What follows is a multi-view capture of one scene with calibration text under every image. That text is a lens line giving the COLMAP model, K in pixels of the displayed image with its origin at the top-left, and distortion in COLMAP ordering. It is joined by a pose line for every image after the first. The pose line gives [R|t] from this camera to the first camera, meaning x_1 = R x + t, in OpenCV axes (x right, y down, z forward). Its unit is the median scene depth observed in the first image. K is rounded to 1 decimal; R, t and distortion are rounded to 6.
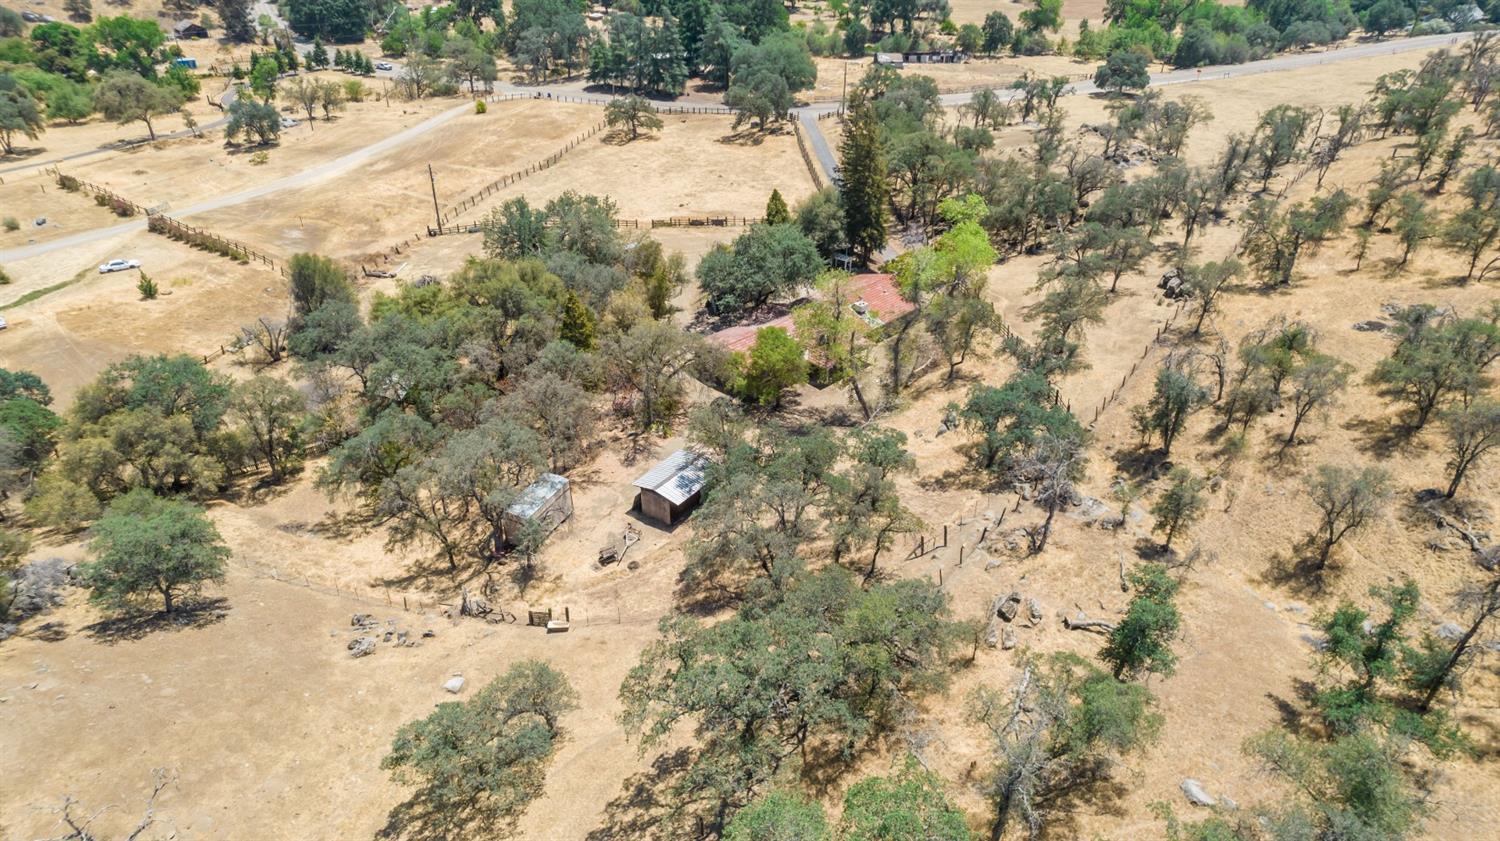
lens RADIAL K [[957.9, 0, 750.0], [0, 957.9, 420.5], [0, 0, 1]] dist [-0.071570, 0.076505]
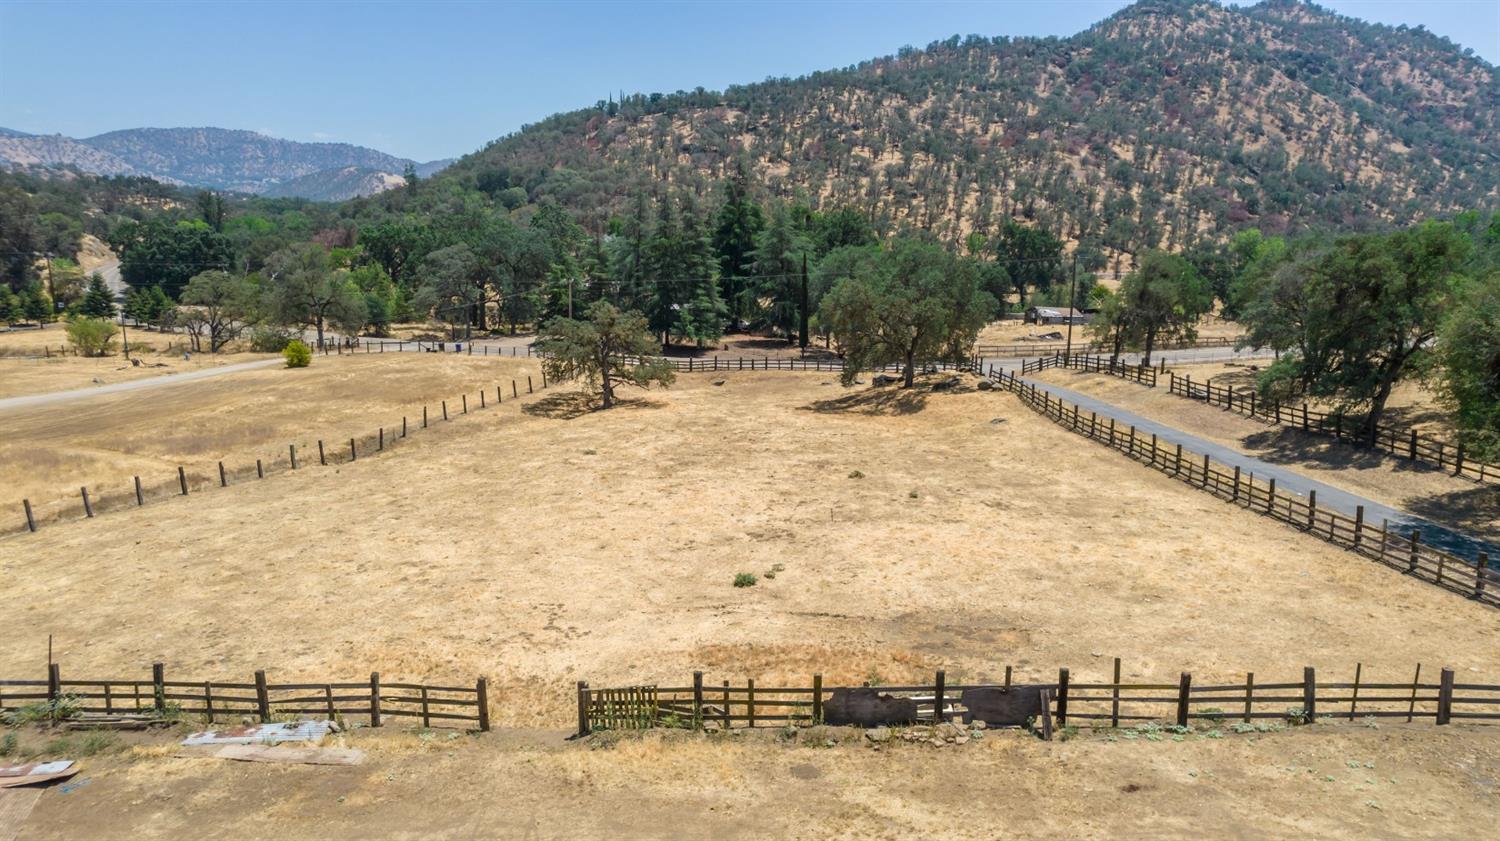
lens RADIAL K [[957.9, 0, 750.0], [0, 957.9, 420.5], [0, 0, 1]] dist [-0.071570, 0.076505]
pose [[0.999922, -0.001403, -0.012449, -0.085584], [-0.003059, 0.936304, -0.351178, -0.231611], [0.012149, 0.351188, 0.936226, 0.990562]]
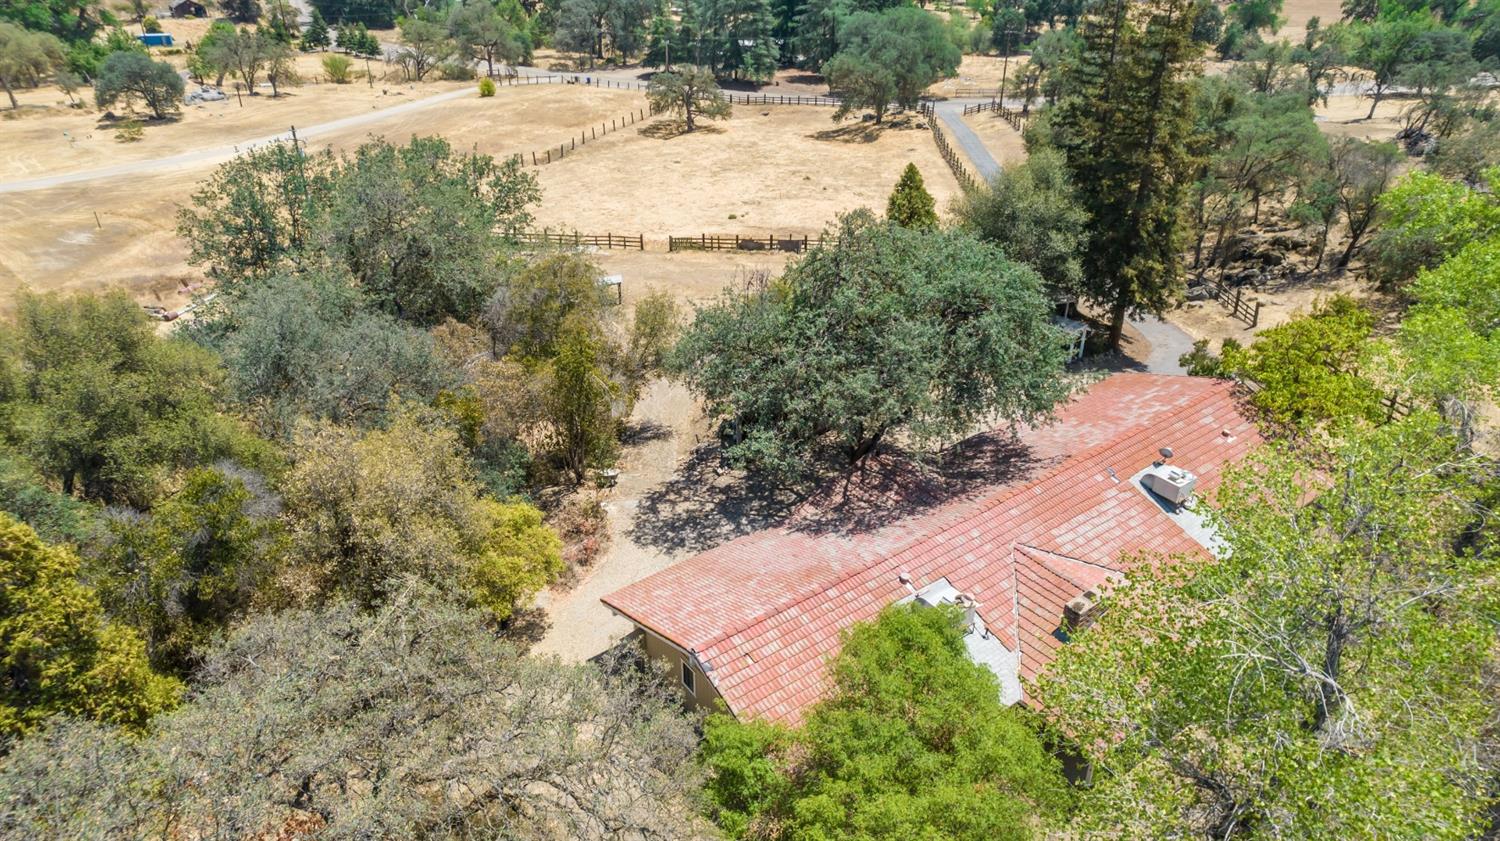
lens RADIAL K [[957.9, 0, 750.0], [0, 957.9, 420.5], [0, 0, 1]] dist [-0.071570, 0.076505]
pose [[0.993142, 0.056885, -0.102138, 0.005008], [-0.062208, 0.996824, -0.049713, -0.096472], [0.098986, 0.055726, 0.993527, 0.556172]]
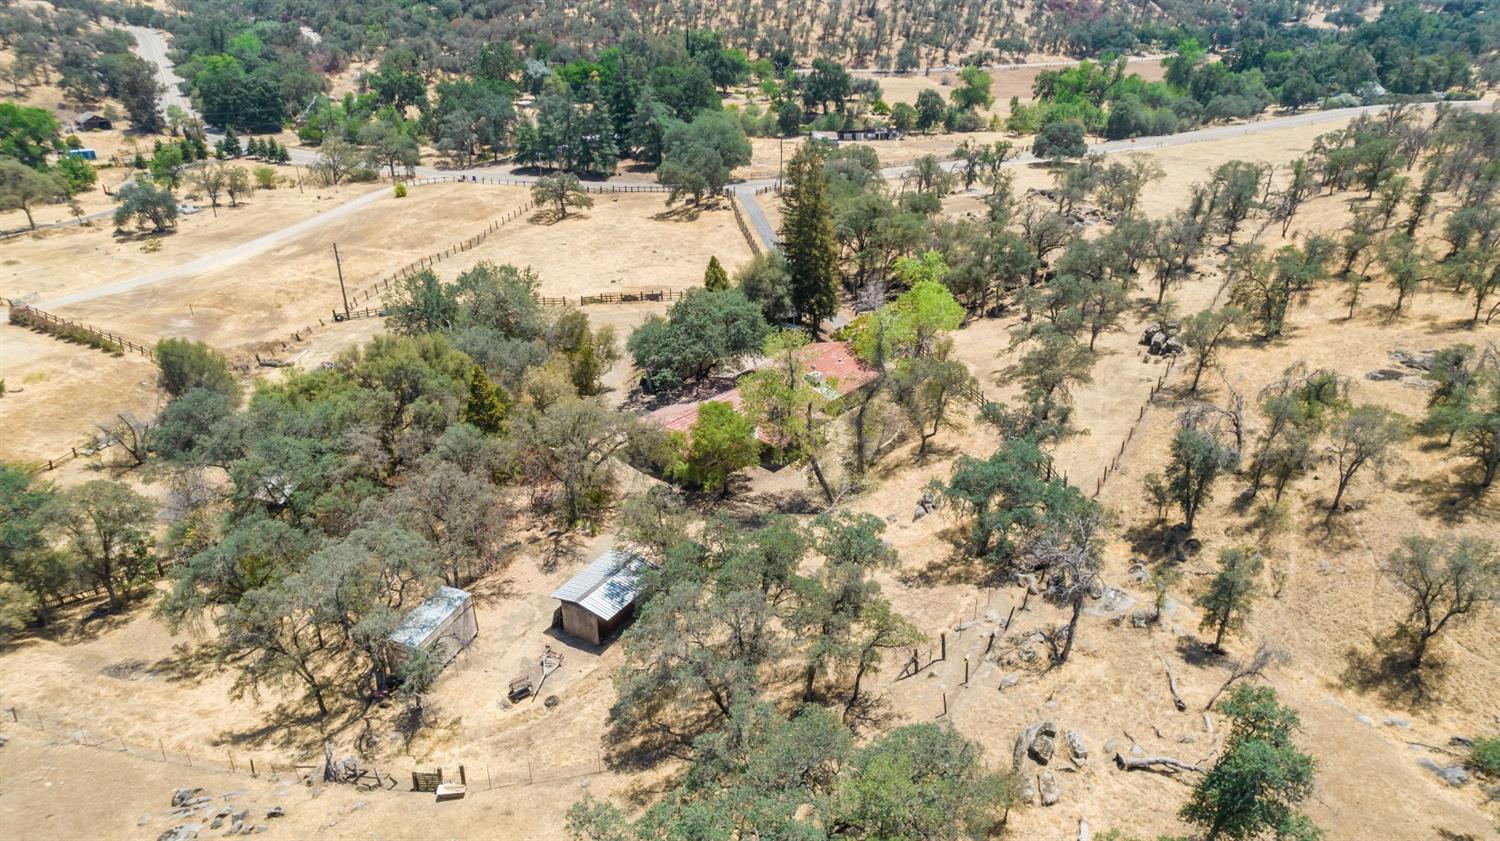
lens RADIAL K [[957.9, 0, 750.0], [0, 957.9, 420.5], [0, 0, 1]] dist [-0.071570, 0.076505]
pose [[0.997623, -0.036124, 0.058679, 0.002056], [0.041417, 0.994930, -0.091641, -0.000239], [-0.055071, 0.093854, 0.994062, 0.102938]]
